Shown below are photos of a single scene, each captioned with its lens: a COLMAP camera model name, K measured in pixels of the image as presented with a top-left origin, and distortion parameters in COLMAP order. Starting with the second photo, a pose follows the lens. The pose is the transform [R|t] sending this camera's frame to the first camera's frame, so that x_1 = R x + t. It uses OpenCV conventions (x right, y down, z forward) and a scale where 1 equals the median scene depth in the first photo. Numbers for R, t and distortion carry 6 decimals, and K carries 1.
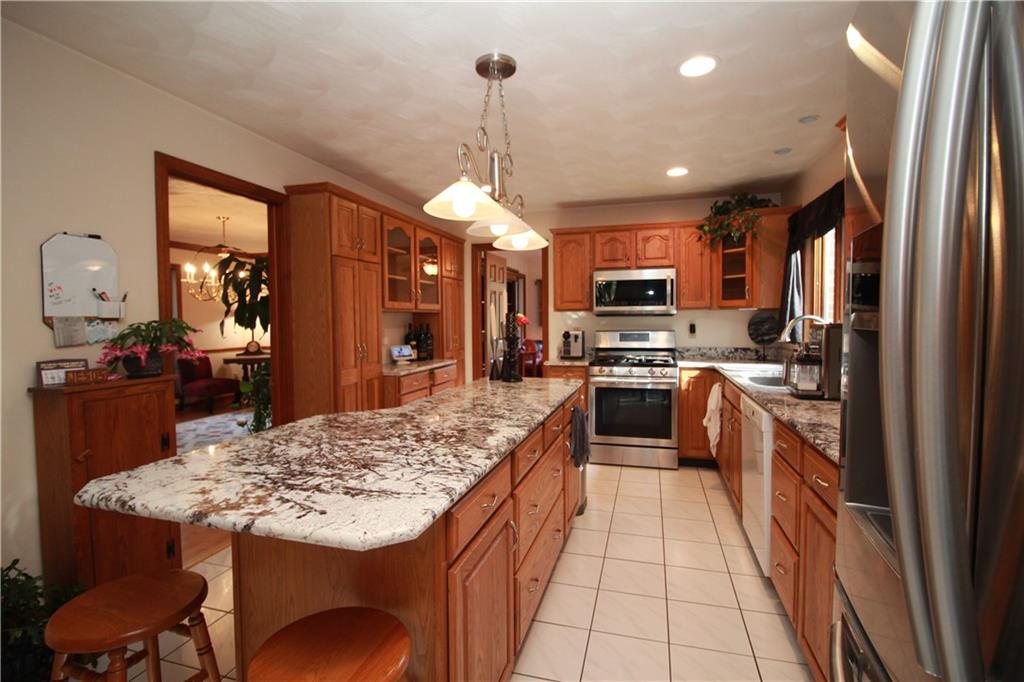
lens RADIAL K [[474.7, 0, 513.6], [0, 474.7, 338.6], [0, 0, 1]] dist [-0.005086, -0.000393]
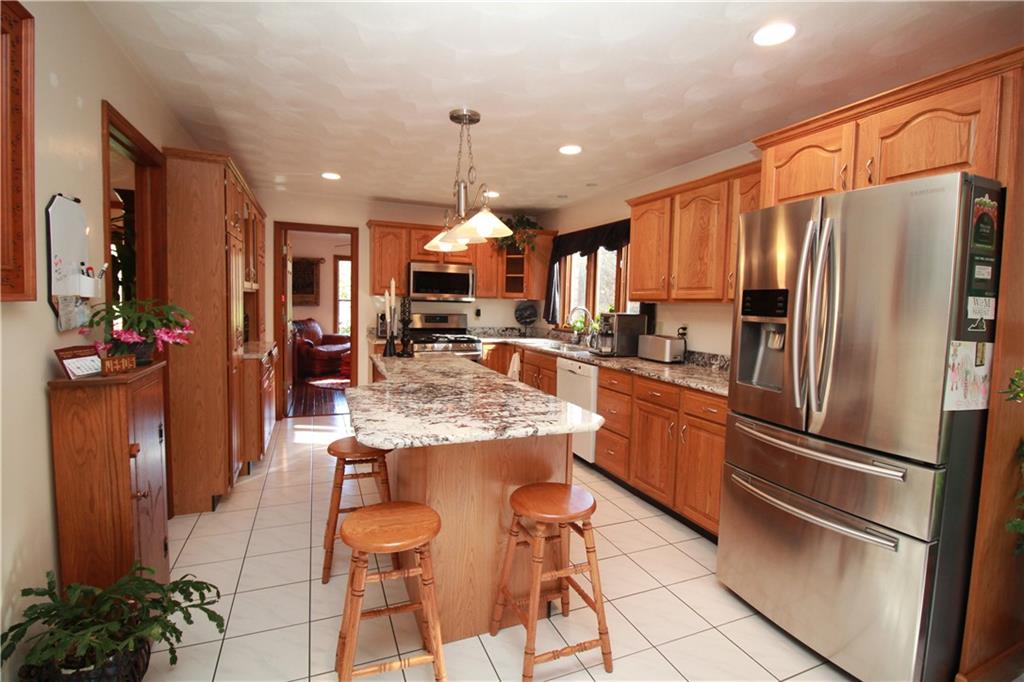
lens RADIAL K [[474.7, 0, 511.3], [0, 474.7, 337.3], [0, 0, 1]] dist [-0.005086, -0.000393]
pose [[0.781153, -0.018982, 0.624051, -0.401147], [-0.006053, 0.999260, 0.037973, -0.004409], [-0.624311, -0.033440, 0.780460, -0.070825]]
